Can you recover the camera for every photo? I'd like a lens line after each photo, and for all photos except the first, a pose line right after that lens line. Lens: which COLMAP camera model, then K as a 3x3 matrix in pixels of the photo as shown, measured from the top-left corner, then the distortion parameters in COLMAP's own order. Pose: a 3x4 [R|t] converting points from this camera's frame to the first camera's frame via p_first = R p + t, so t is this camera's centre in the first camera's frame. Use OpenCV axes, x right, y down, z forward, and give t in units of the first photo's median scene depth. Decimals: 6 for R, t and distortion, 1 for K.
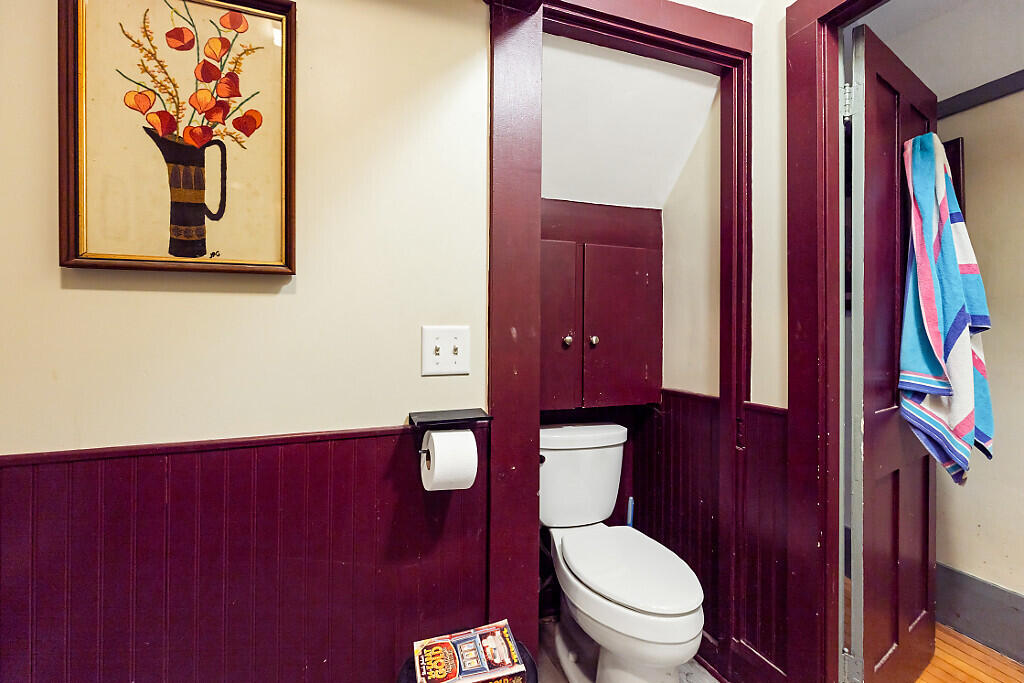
lens RADIAL K [[456.8, 0, 506.7], [0, 456.8, 337.3], [0, 0, 1]] dist [-0.001564, -0.000890]
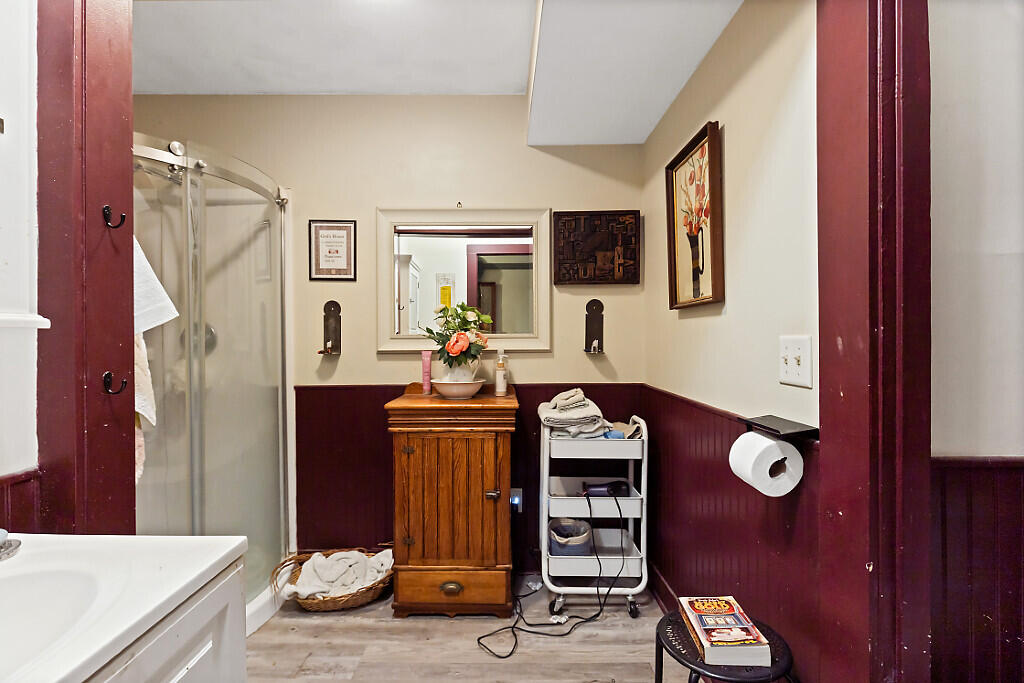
lens RADIAL K [[456.8, 0, 506.7], [0, 456.8, 337.3], [0, 0, 1]] dist [-0.001564, -0.000890]
pose [[-0.345876, 0.006586, -0.938257, 1.117829], [0.002502, 0.999978, 0.006096, -0.031345], [0.938277, -0.000239, -0.345885, 0.837119]]
